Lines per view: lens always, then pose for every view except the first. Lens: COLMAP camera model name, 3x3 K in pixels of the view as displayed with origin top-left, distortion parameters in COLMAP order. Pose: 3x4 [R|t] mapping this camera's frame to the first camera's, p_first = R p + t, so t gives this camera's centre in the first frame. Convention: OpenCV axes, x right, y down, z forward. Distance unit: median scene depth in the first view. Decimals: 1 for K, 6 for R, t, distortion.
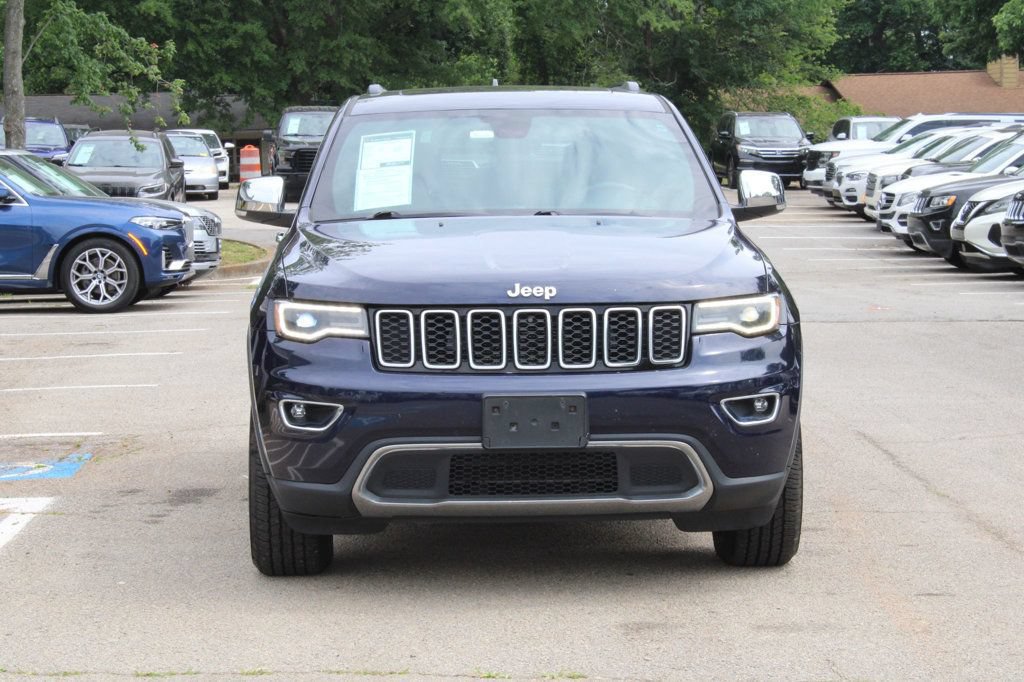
lens RADIAL K [[2432.1, 0, 512.0], [0, 2432.1, 341.0], [0, 0, 1]] dist [0.054857, 0.319539]
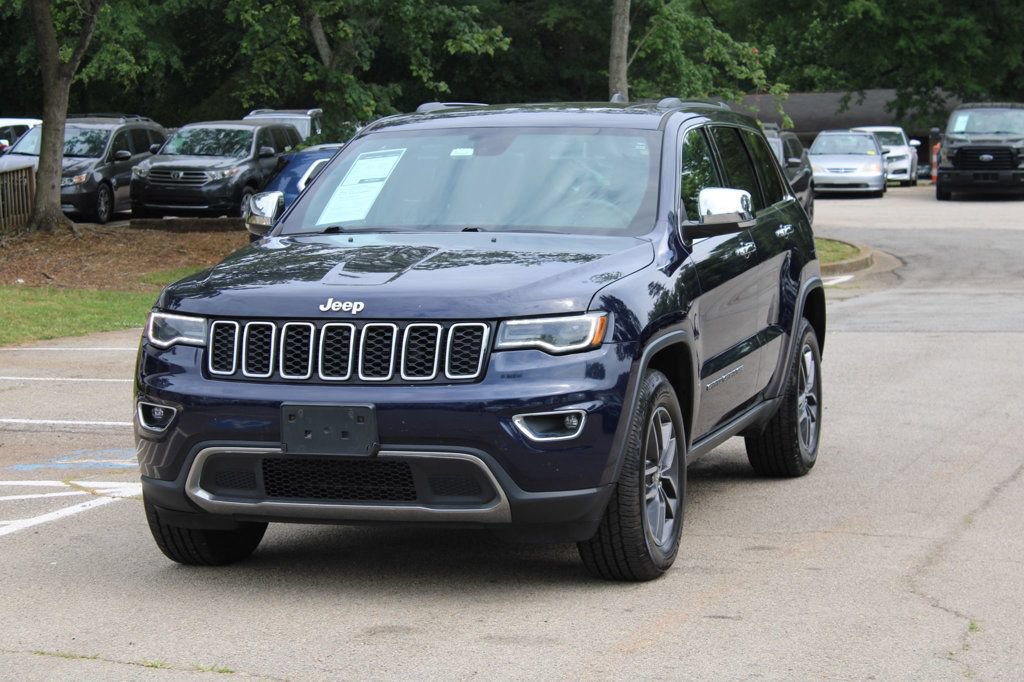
lens RADIAL K [[2432.1, 0, 512.0], [0, 2432.1, 341.0], [0, 0, 1]] dist [0.054857, 0.319539]
pose [[0.944852, 0.024195, -0.326602, 0.415591], [-0.023367, 0.999706, 0.006459, -0.013644], [0.326662, 0.001529, 0.945140, 0.029736]]
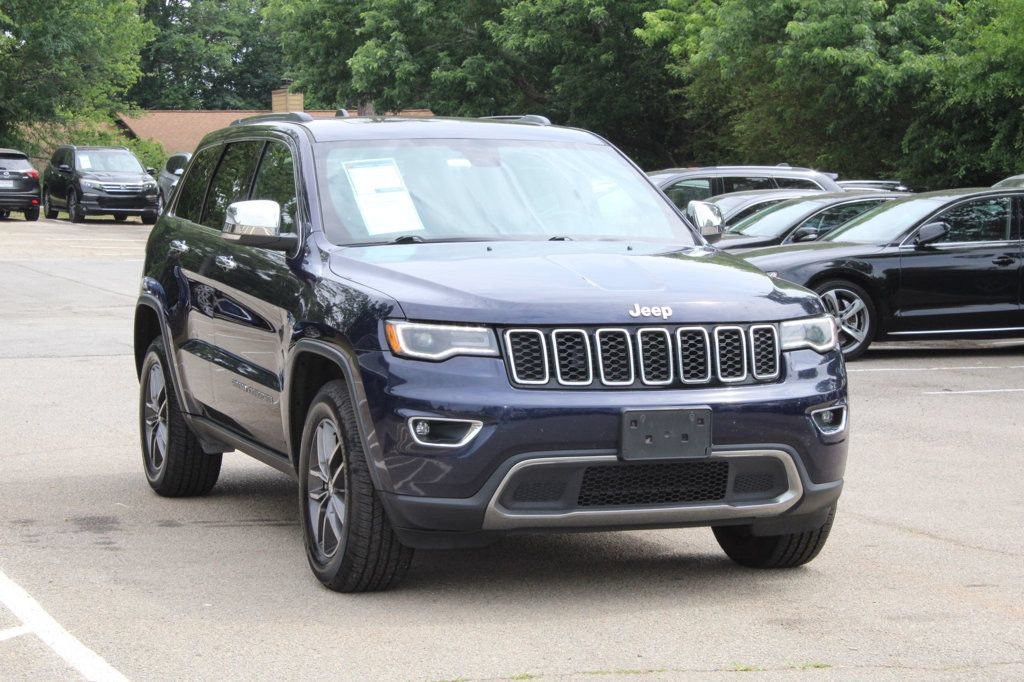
lens RADIAL K [[2432.1, 0, 512.0], [0, 2432.1, 341.0], [0, 0, 1]] dist [0.054857, 0.319539]
pose [[0.950555, -0.005238, 0.310513, -0.372640], [0.009934, 0.999859, -0.013541, 0.006175], [-0.310398, 0.015956, 0.950473, 0.012466]]
